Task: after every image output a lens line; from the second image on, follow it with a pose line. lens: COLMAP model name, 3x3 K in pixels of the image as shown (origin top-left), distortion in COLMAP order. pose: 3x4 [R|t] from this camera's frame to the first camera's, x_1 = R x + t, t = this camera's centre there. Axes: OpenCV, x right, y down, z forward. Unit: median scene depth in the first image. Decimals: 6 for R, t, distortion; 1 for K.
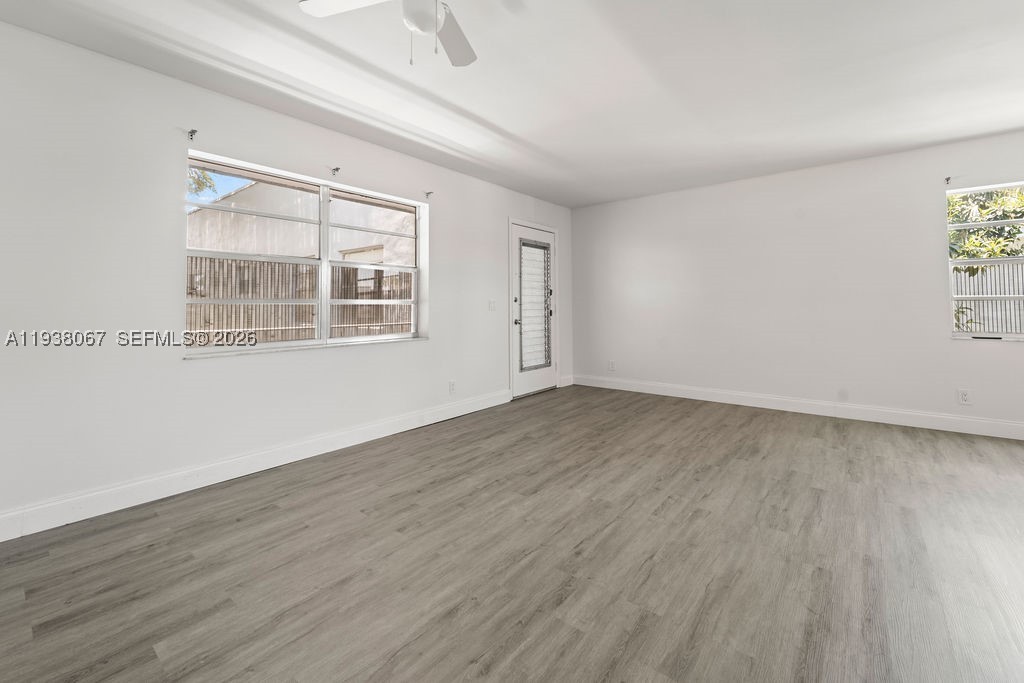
lens RADIAL K [[424.1, 0, 512.2], [0, 424.1, 290.5], [0, 0, 1]] dist [0.001747, 0.000196]
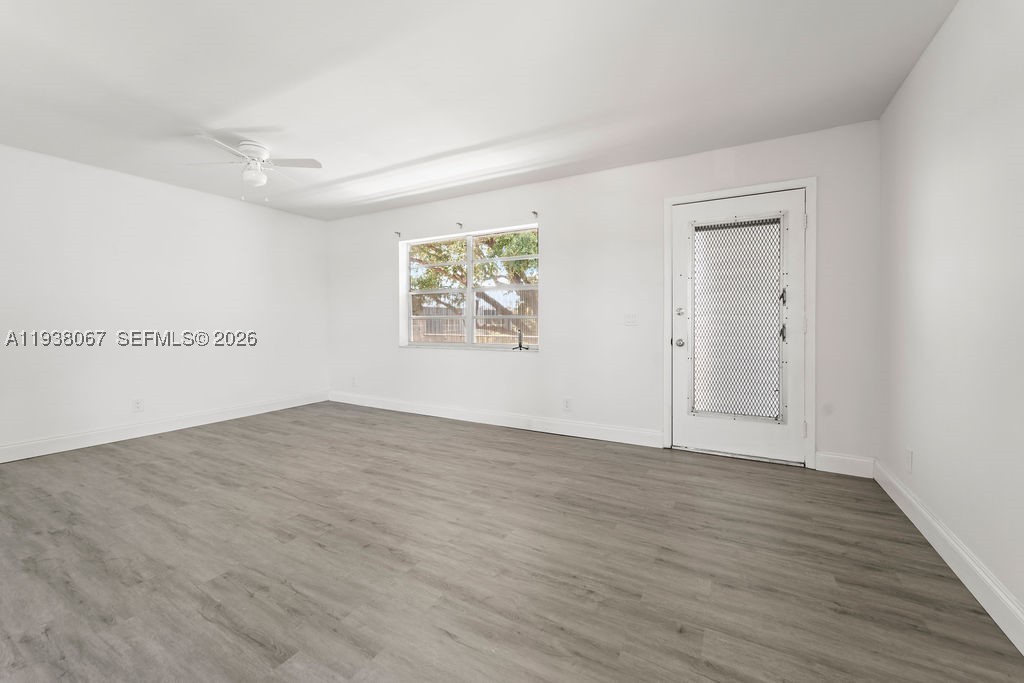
lens RADIAL K [[413.6, 0, 512.7], [0, 413.6, 325.6], [0, 0, 1]] dist [-0.000123, -0.000094]
pose [[0.174162, 0.017711, -0.984558, 1.406891], [0.039594, 0.998904, 0.024973, 0.037105], [0.983921, -0.043332, 0.173270, 1.321344]]
